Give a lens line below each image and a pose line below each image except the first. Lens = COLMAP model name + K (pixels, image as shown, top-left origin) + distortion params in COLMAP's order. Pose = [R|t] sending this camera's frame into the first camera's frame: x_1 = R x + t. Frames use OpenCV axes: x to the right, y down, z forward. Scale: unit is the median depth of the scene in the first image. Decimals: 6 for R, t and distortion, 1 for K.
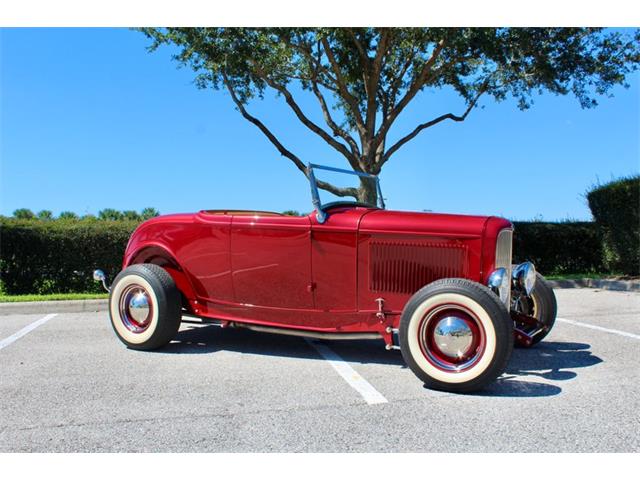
lens RADIAL K [[613.8, 0, 320.0], [0, 613.8, 240.0], [0, 0, 1]] dist [-0.154152, 0.176687]
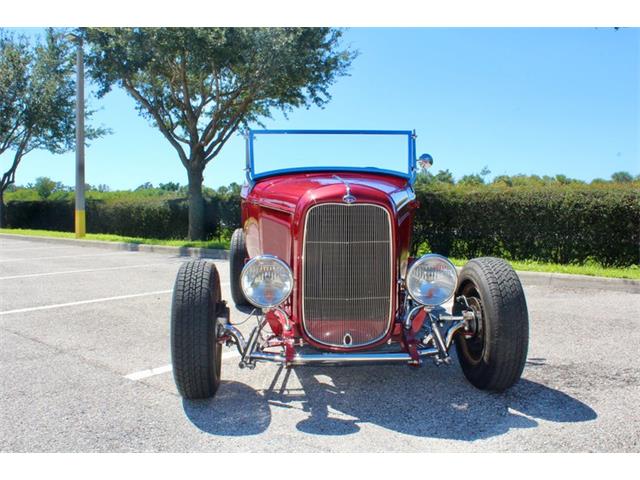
lens RADIAL K [[610.1, 0, 320.0], [0, 610.1, 240.0], [0, 0, 1]] dist [-0.151133, 0.176302]
pose [[0.557899, 0.063990, -0.827438, 0.467245], [-0.011836, 0.997535, 0.069164, -0.012190], [0.829825, -0.028793, 0.557281, 0.318824]]
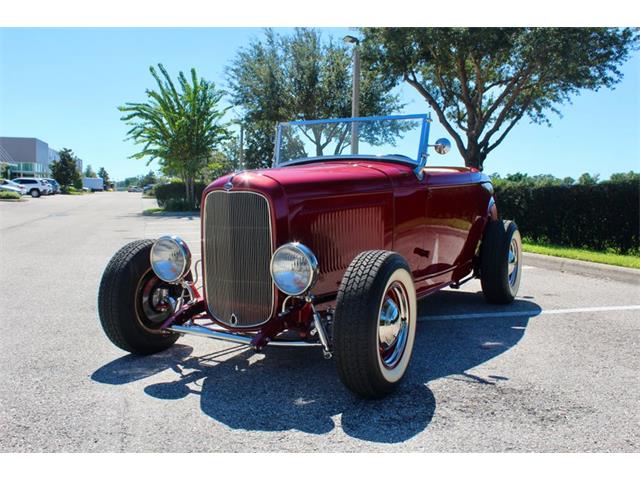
lens RADIAL K [[613.8, 0, 320.0], [0, 613.8, 240.0], [0, 0, 1]] dist [-0.154152, 0.176687]
pose [[0.021225, 0.091570, -0.995572, 0.565047], [-0.013122, 0.995737, 0.091305, -0.014064], [0.999689, 0.011126, 0.022336, 0.589340]]
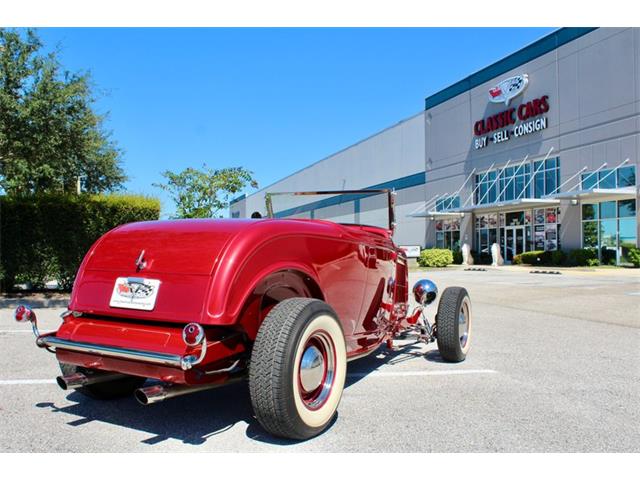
lens RADIAL K [[610.1, 0, 320.0], [0, 610.1, 240.0], [0, 0, 1]] dist [-0.151133, 0.176302]
pose [[-0.040572, 0.032398, 0.998651, -0.599897], [-0.007768, 0.999434, -0.032739, -0.000329], [-0.999146, -0.009086, -0.040298, 0.656097]]
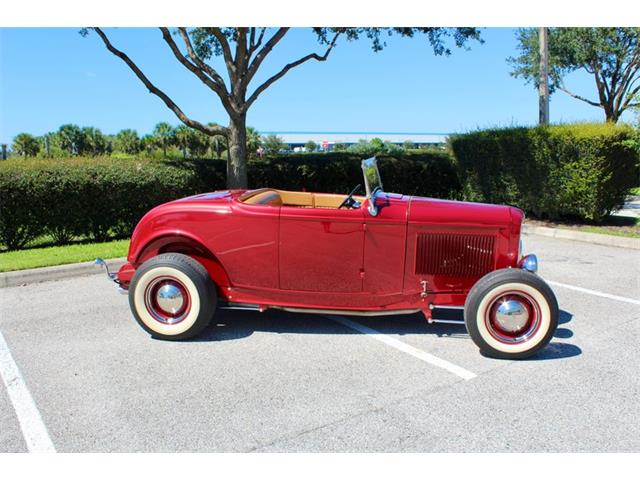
lens RADIAL K [[614.5, 0, 317.6], [0, 614.5, 243.2], [0, 0, 1]] dist [-0.157773, 0.178607]
pose [[0.935415, -0.056930, 0.348937, -0.267240], [0.003037, 0.988208, 0.153087, -0.082643], [-0.353538, -0.142140, 0.924558, 0.008693]]
